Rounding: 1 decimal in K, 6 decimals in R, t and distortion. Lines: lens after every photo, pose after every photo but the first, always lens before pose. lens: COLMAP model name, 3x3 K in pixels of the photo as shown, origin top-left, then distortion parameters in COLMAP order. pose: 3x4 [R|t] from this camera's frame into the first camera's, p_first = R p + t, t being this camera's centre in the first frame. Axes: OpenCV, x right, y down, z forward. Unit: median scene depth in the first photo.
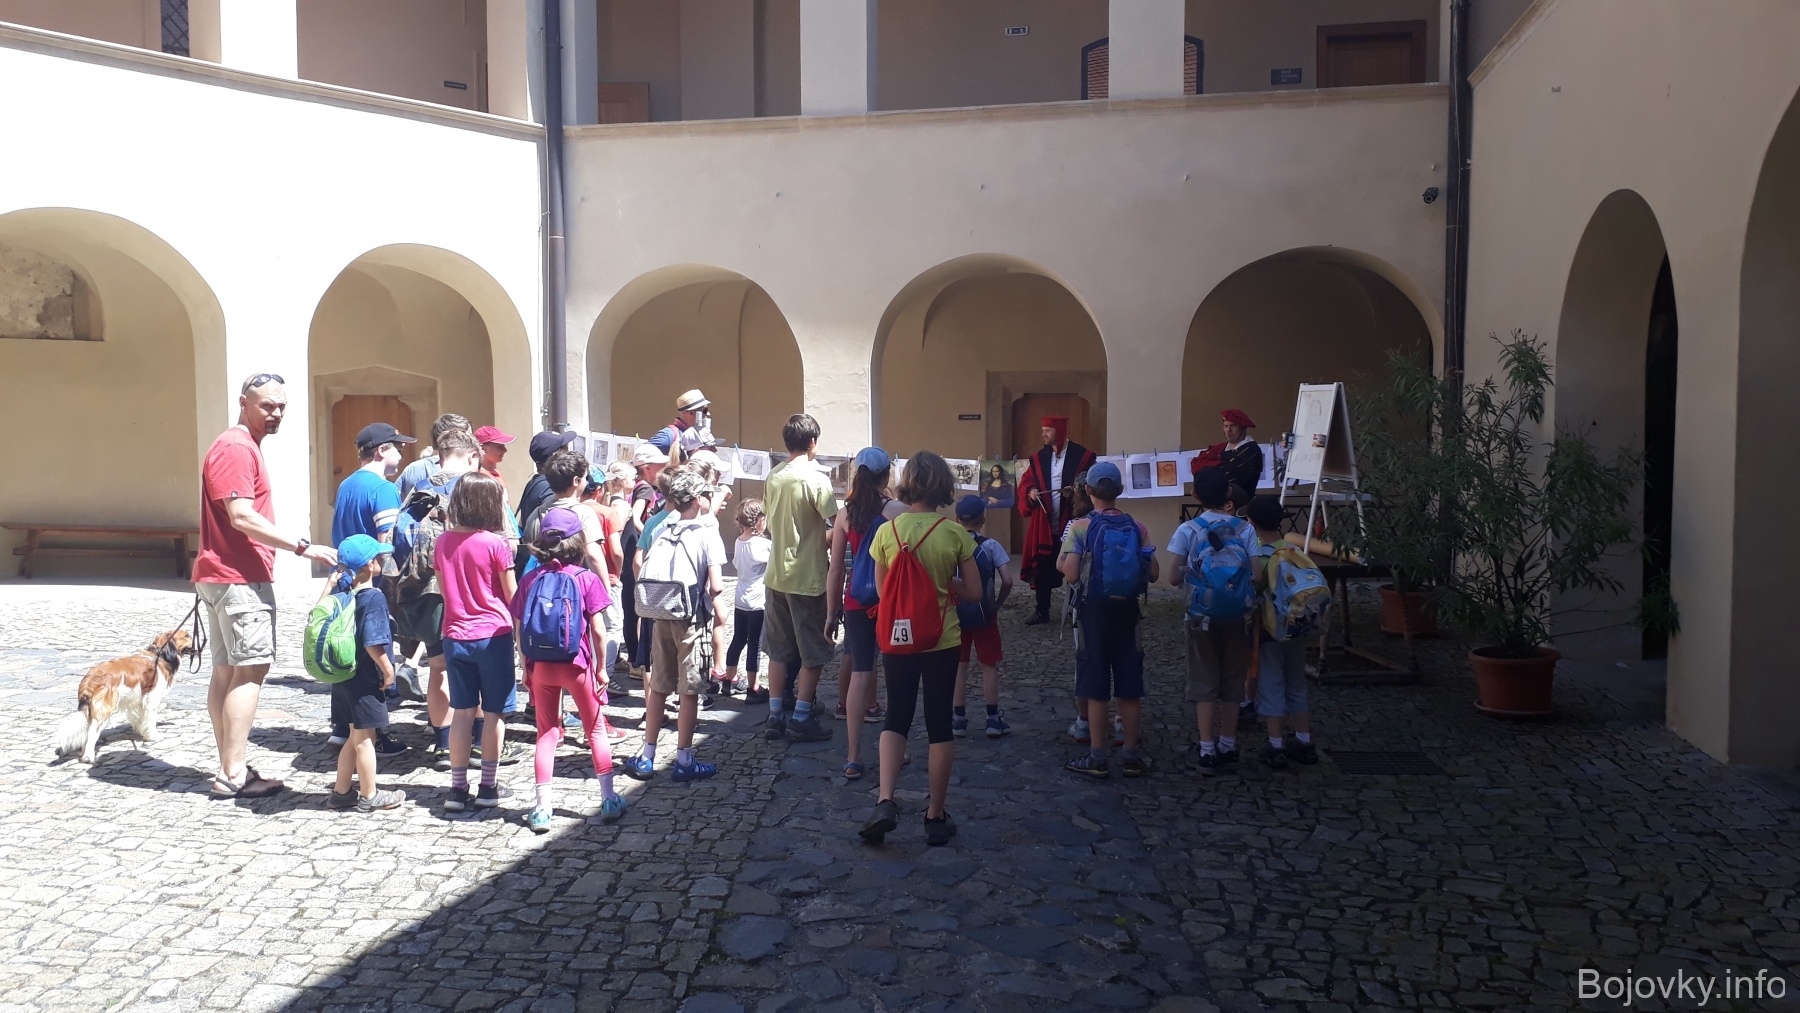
lens RADIAL K [[1401.4, 0, 896.9], [0, 1401.4, 539.6], [0, 0, 1]] dist [0.028999, -0.031610]
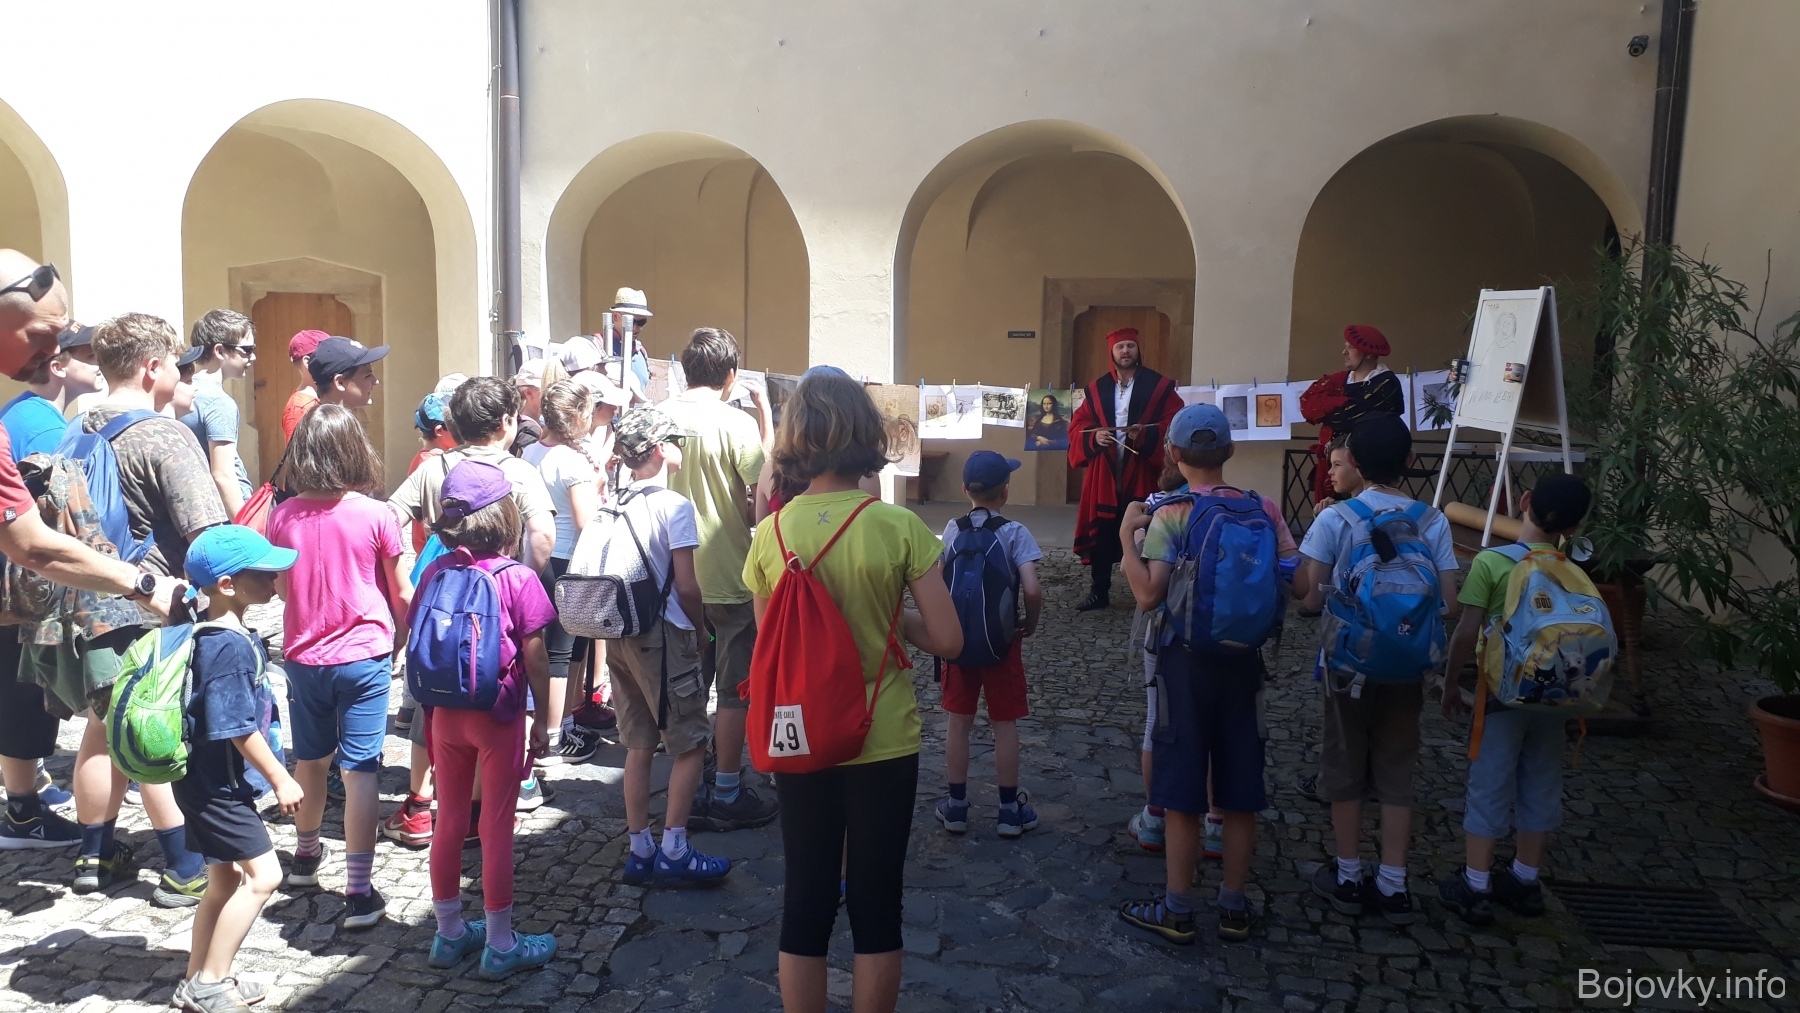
lens RADIAL K [[1402.2, 0, 900.2], [0, 1402.2, 552.1], [0, 0, 1]] dist [0.012547, 0.000584]
pose [[0.998706, 0.026175, -0.043606, 0.025389], [-0.023292, 0.997590, 0.065362, -0.015406], [0.045211, -0.064262, 0.996908, 0.216582]]
